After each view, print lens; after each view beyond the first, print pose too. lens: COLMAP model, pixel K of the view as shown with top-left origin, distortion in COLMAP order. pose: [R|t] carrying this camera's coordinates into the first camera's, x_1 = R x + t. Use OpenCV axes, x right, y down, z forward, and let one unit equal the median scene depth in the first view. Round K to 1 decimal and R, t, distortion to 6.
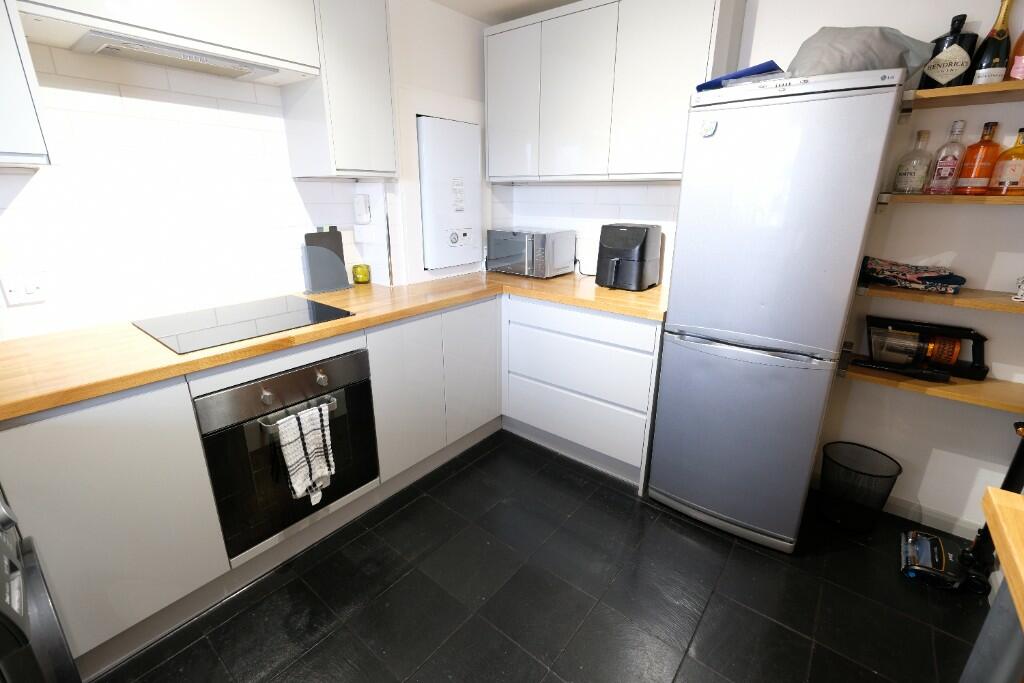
lens RADIAL K [[444.9, 0, 514.5], [0, 444.9, 337.2], [0, 0, 1]] dist [-0.001181, -0.000168]
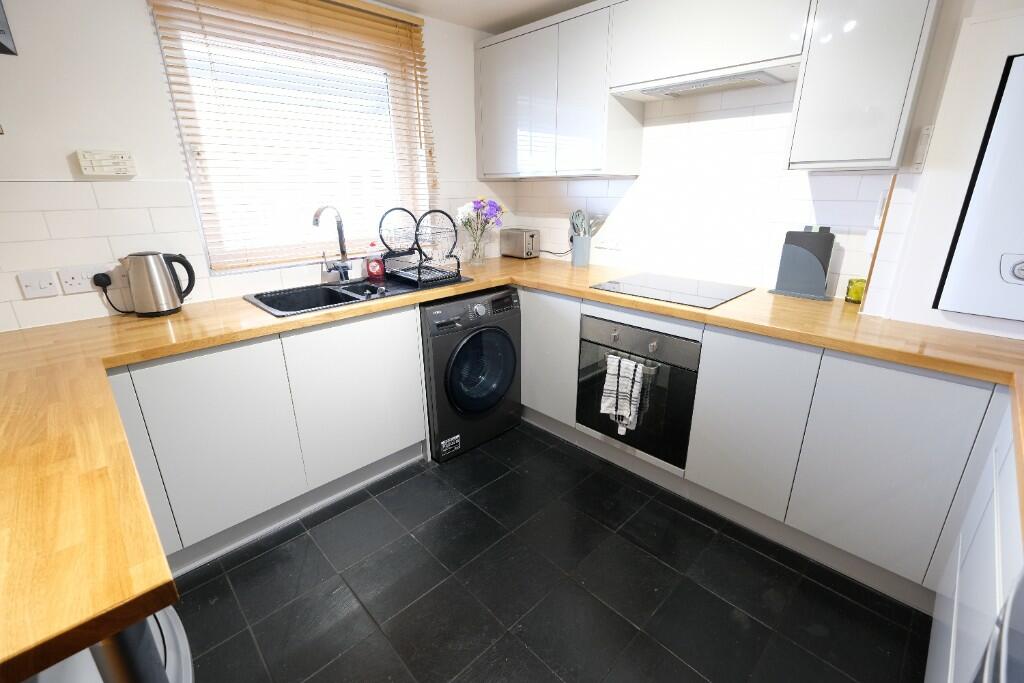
lens RADIAL K [[444.9, 0, 514.5], [0, 444.9, 337.2], [0, 0, 1]] dist [-0.001181, -0.000168]
pose [[-0.116531, 0.309644, -0.943685, 0.713823], [-0.303945, 0.893453, 0.330695, -0.205165], [0.945536, 0.325364, -0.010000, 0.648149]]
